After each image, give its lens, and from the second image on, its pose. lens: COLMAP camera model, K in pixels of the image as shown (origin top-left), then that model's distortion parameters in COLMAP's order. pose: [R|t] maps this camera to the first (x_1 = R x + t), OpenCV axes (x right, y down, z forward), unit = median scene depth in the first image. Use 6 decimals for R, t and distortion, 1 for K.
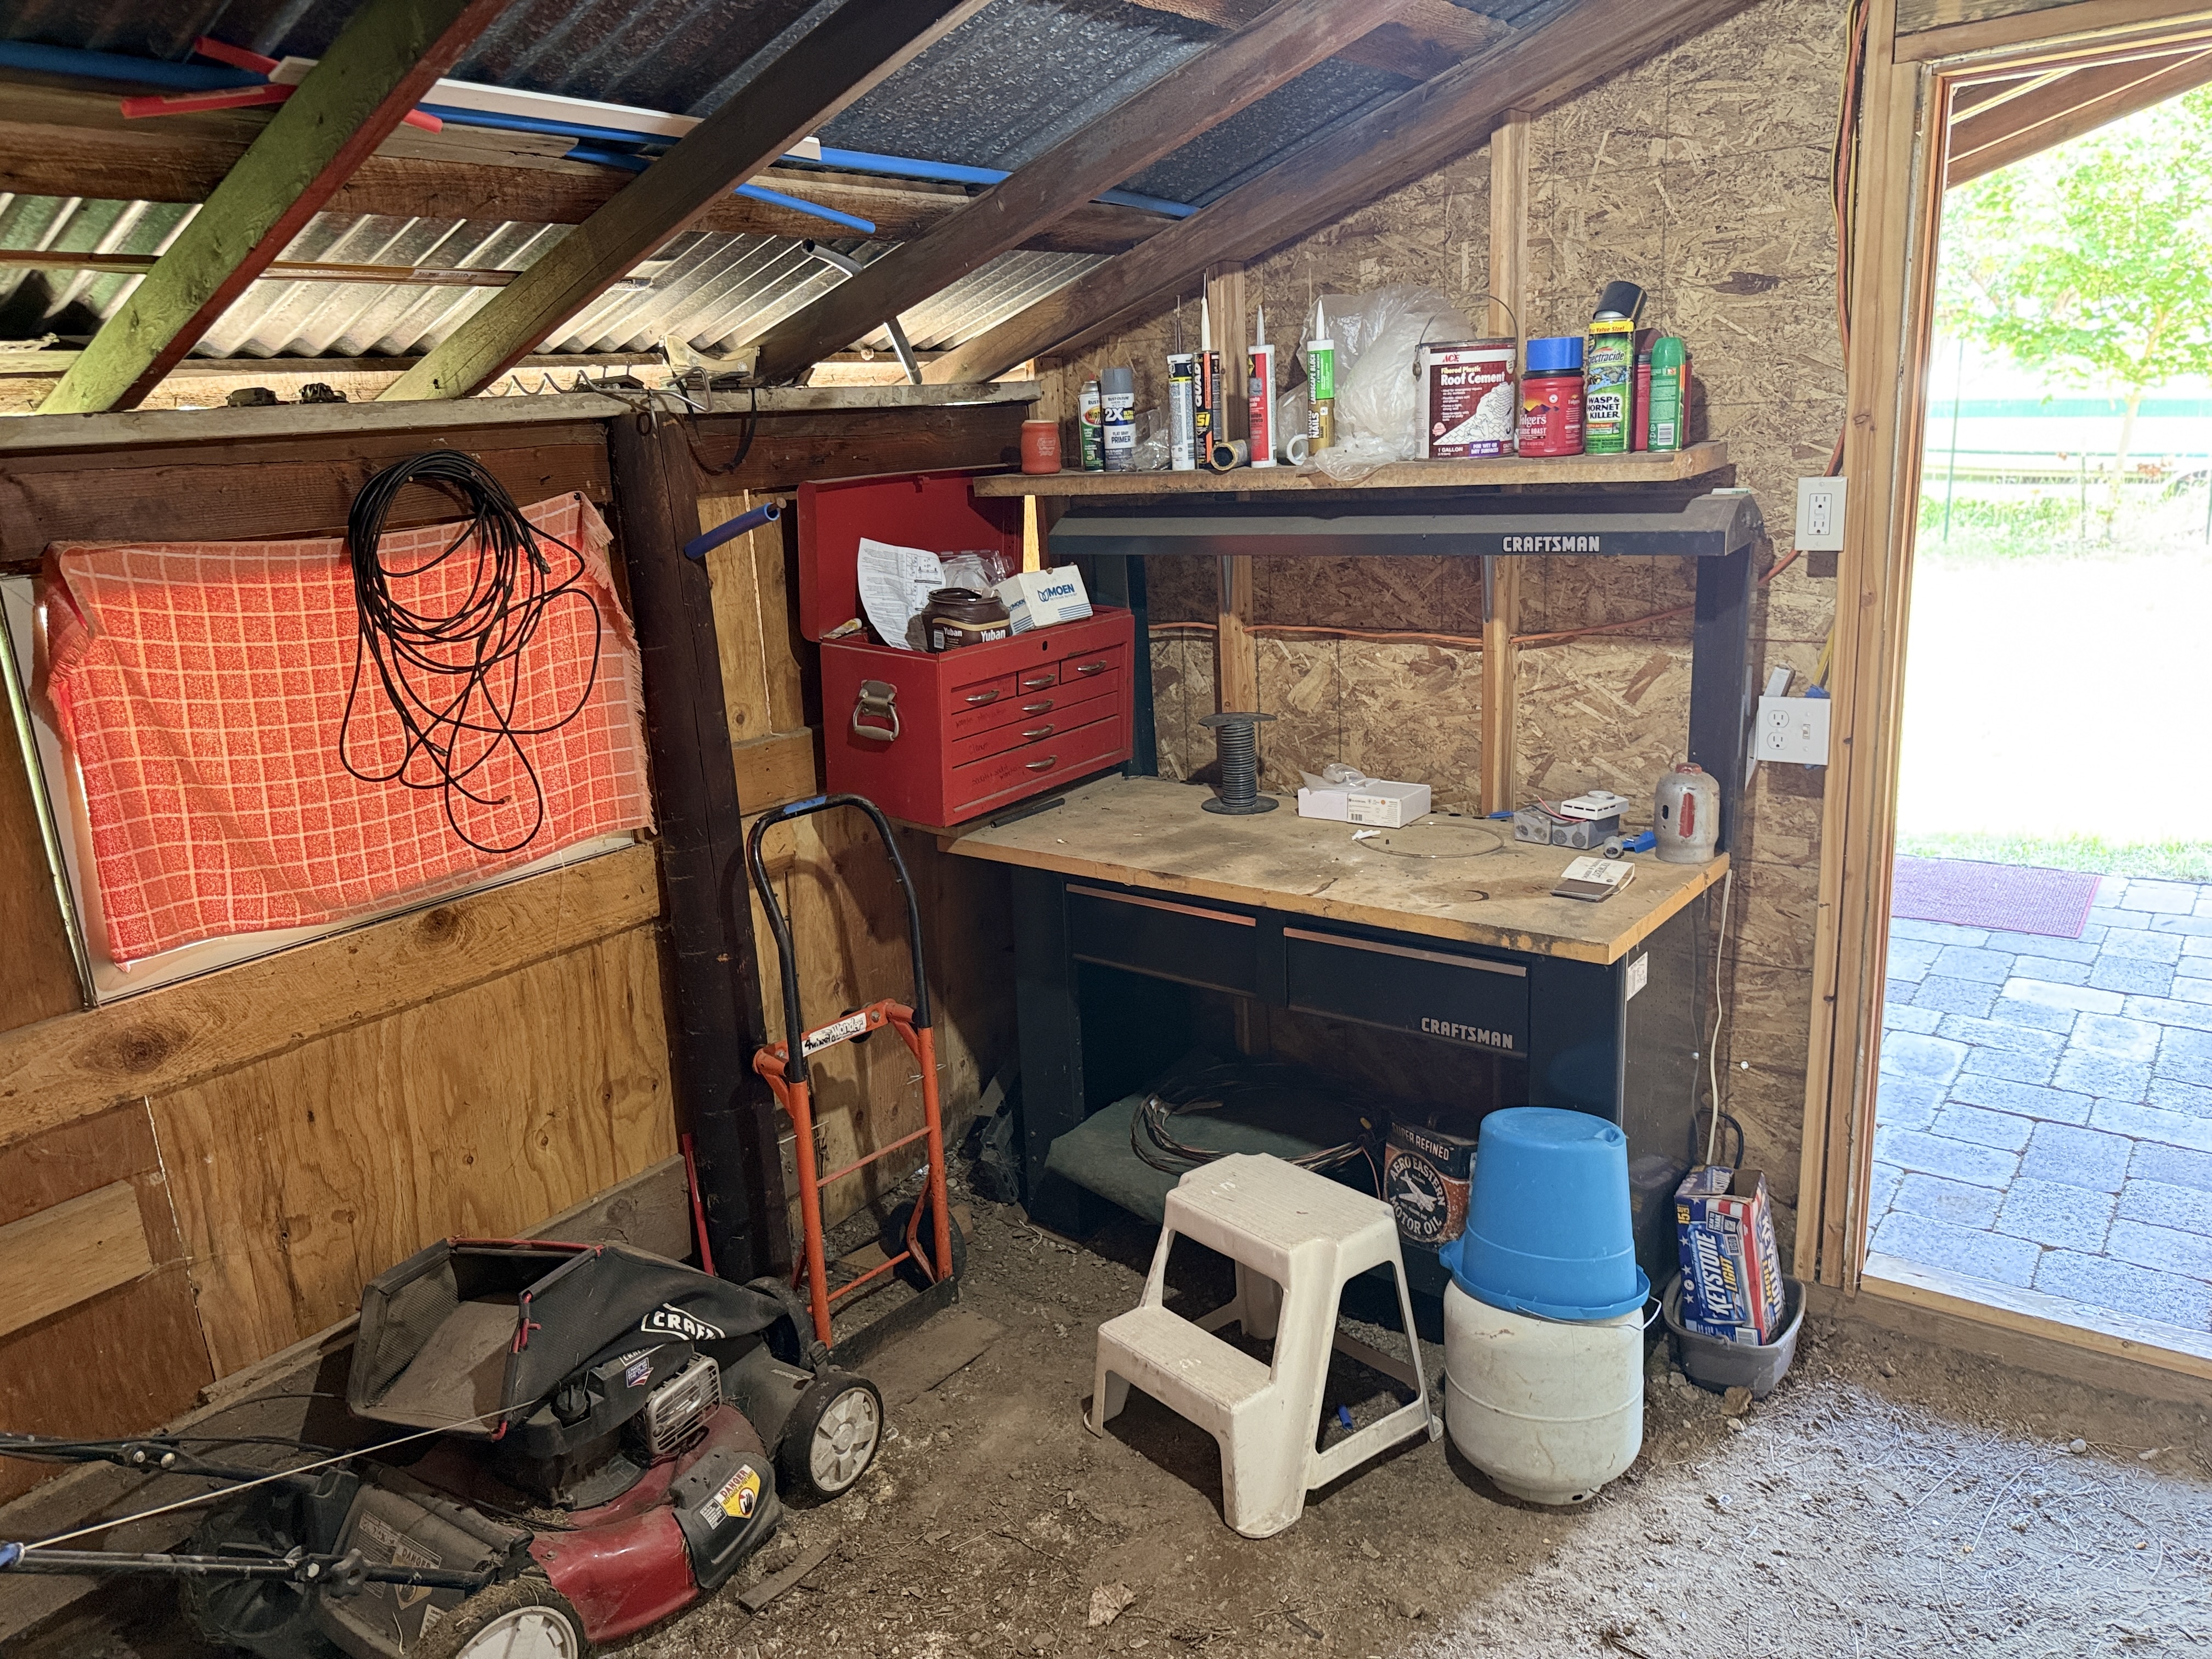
lens RADIAL K [[1550.5, 0, 1114.8], [0, 1550.5, 822.5], [0, 0, 1]] dist [0.055129, -0.068786]
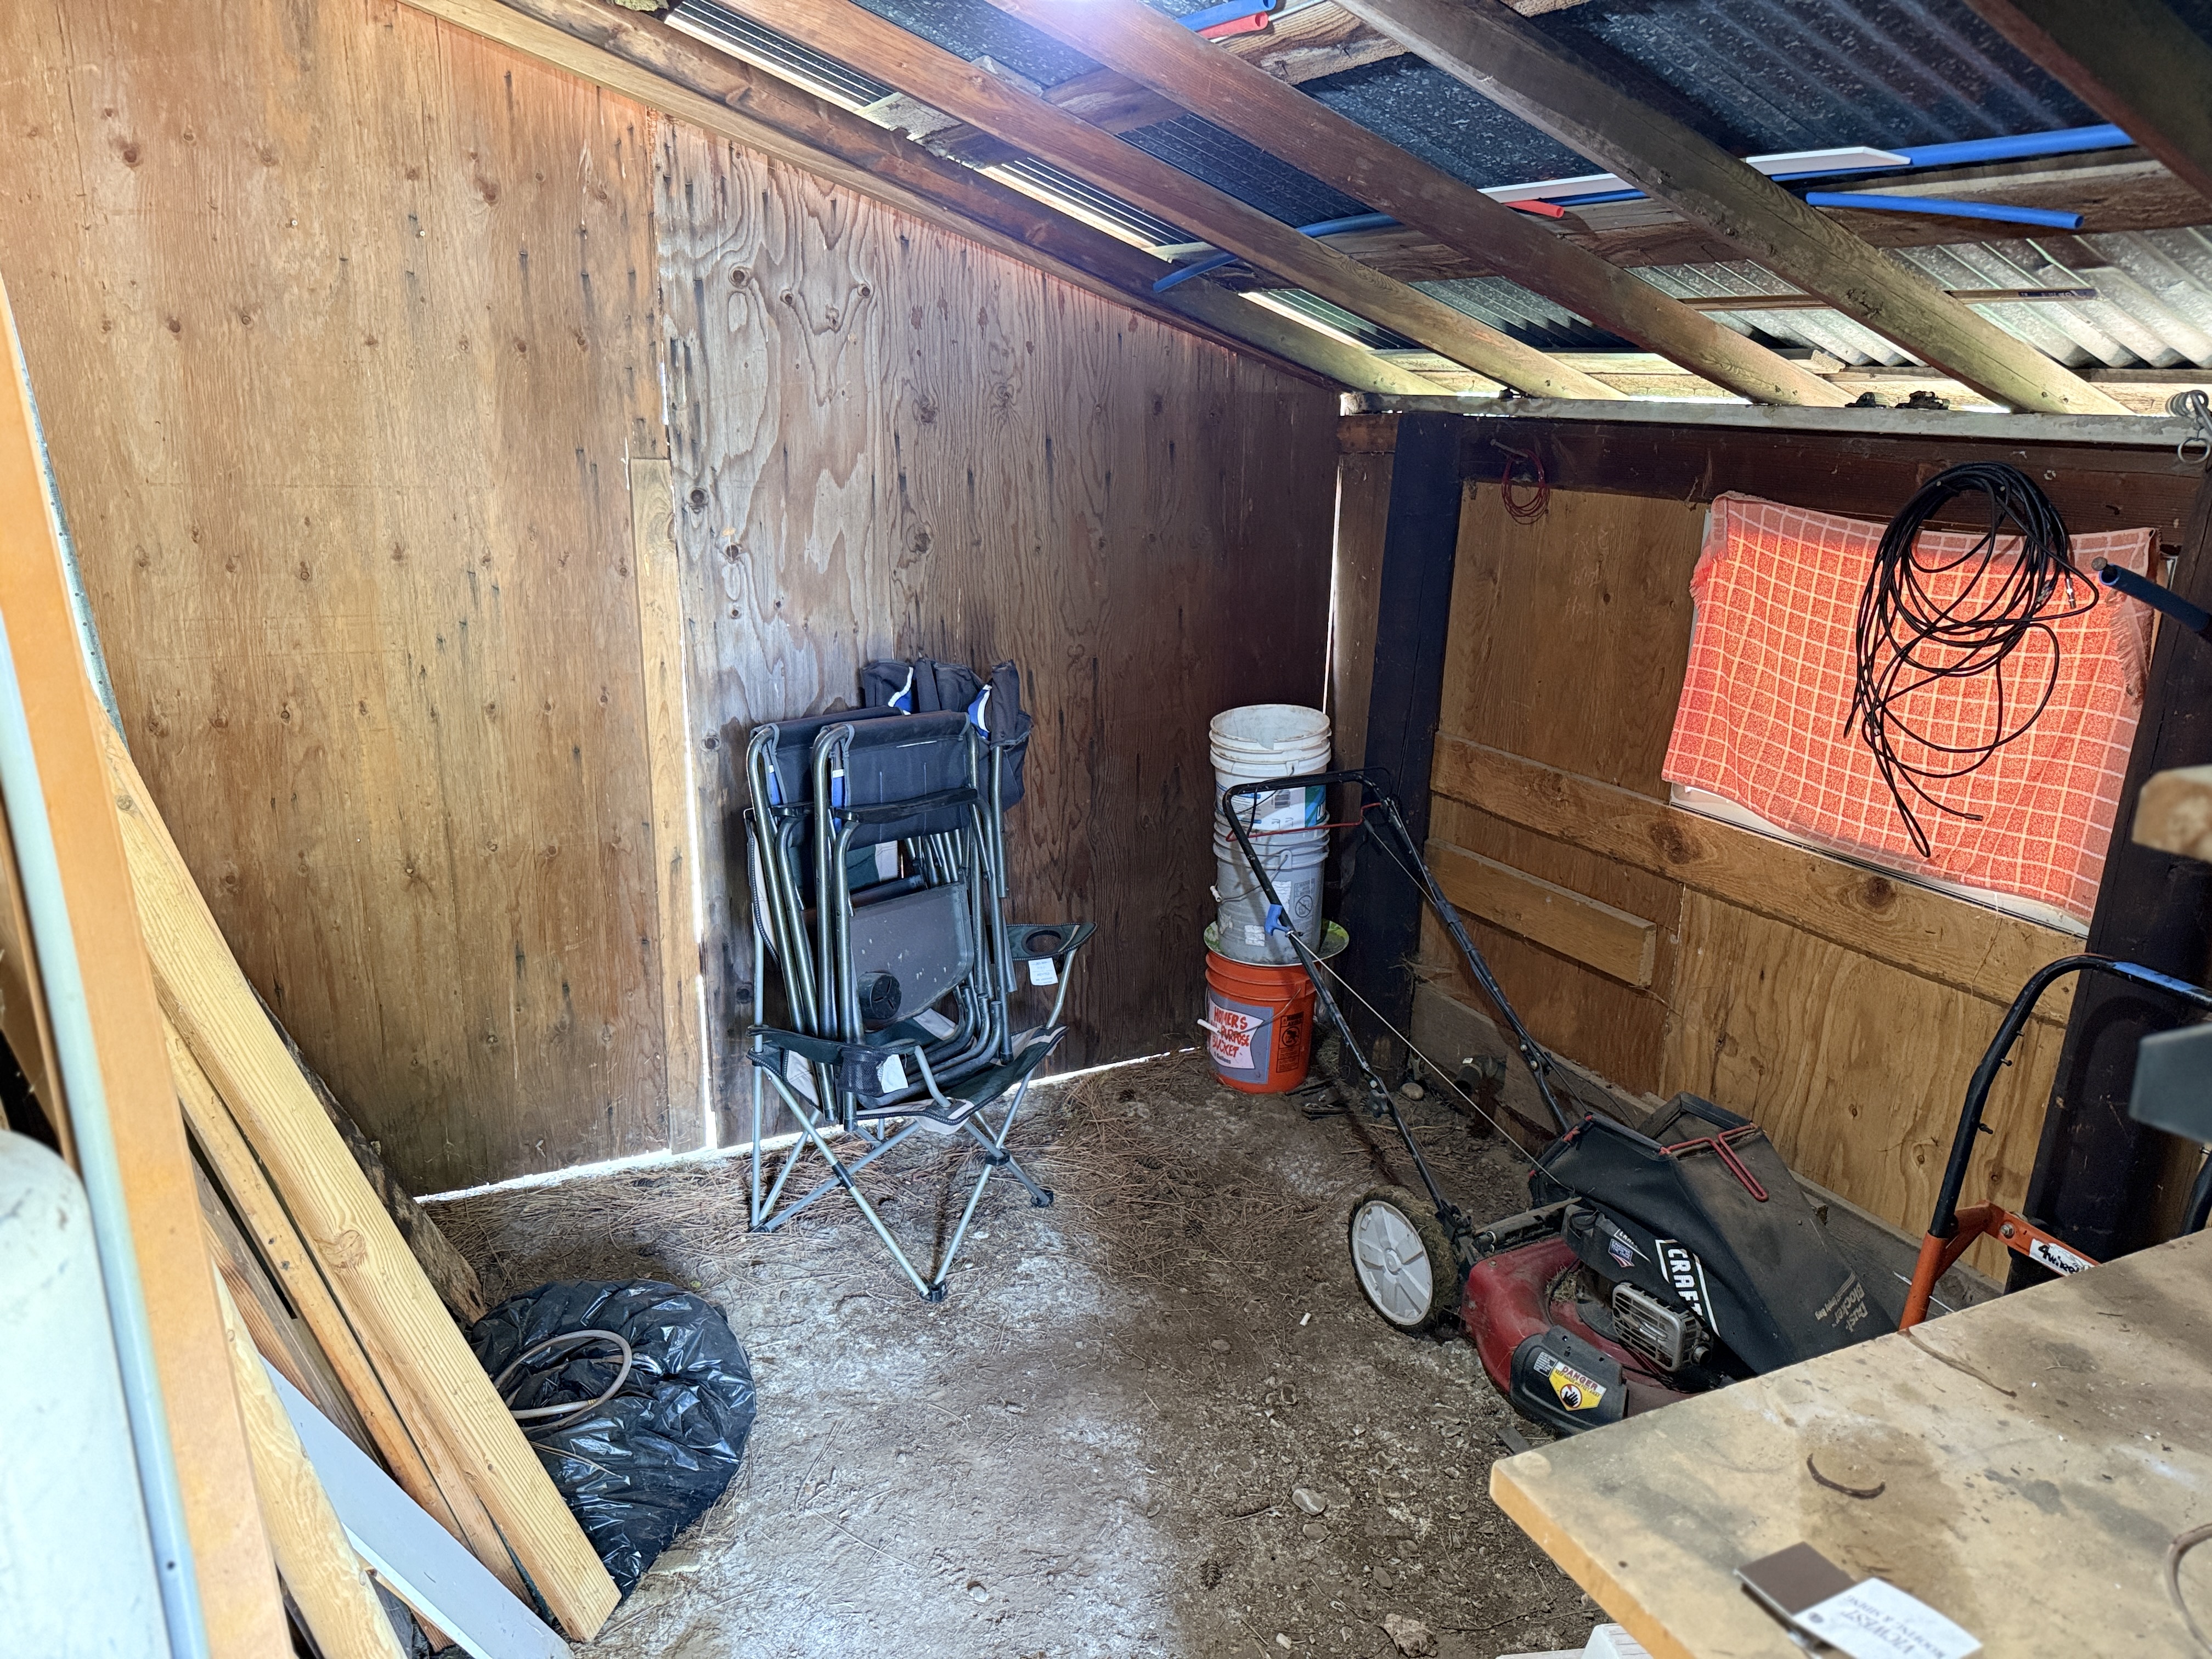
lens RADIAL K [[1550.5, 0, 1113.1], [0, 1550.5, 836.8], [0, 0, 1]] dist [0.055129, -0.068786]
pose [[-0.435809, 0.291695, -0.851460, 0.750141], [-0.249096, 0.869982, 0.425537, -0.312970], [0.864883, 0.397548, -0.306486, 0.901970]]
